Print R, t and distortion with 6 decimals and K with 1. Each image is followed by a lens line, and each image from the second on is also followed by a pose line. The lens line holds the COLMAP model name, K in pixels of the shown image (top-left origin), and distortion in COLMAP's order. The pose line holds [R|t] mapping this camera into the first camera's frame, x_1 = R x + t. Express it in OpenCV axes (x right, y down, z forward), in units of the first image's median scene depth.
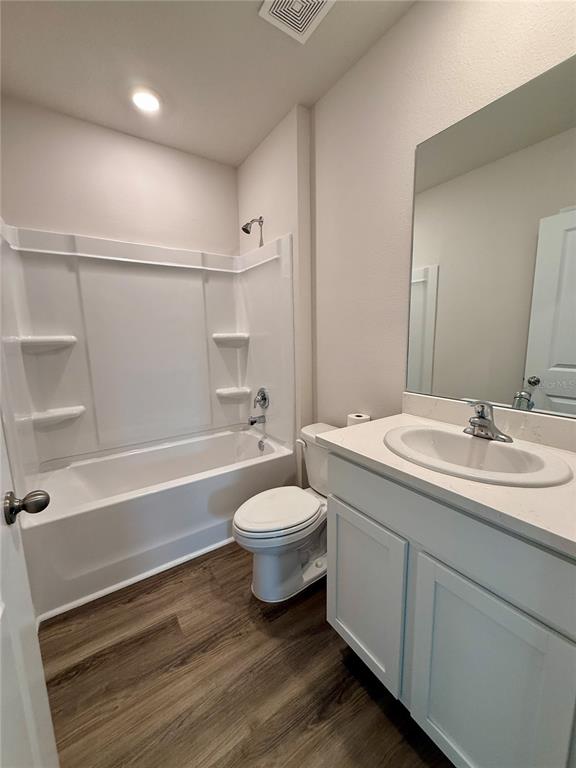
lens RADIAL K [[310.2, 0, 291.5], [0, 310.2, 387.0], [0, 0, 1]] dist [0.001153, 0.000385]
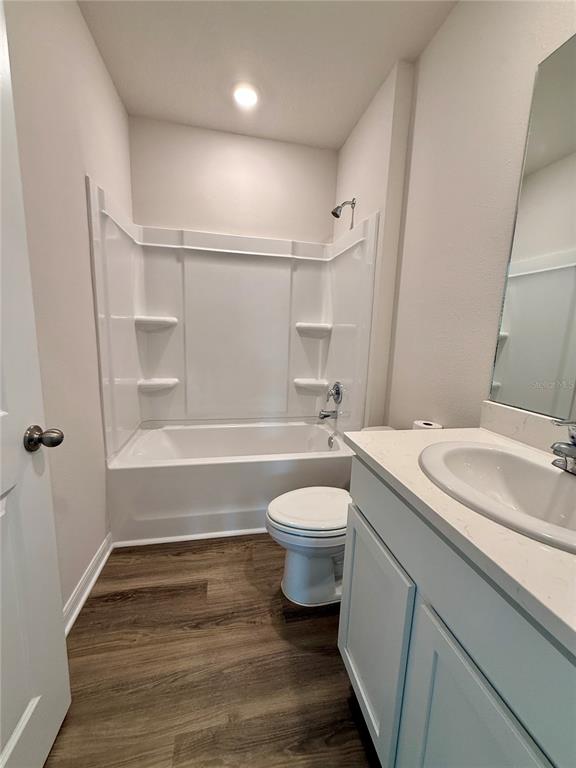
lens RADIAL K [[310.2, 0, 291.8], [0, 310.2, 387.3], [0, 0, 1]] dist [0.001153, 0.000385]
pose [[0.922344, 0.115712, -0.368637, 0.188741], [-0.114717, 0.993091, 0.024695, 0.018415], [0.368947, 0.019511, 0.929246, 0.101395]]
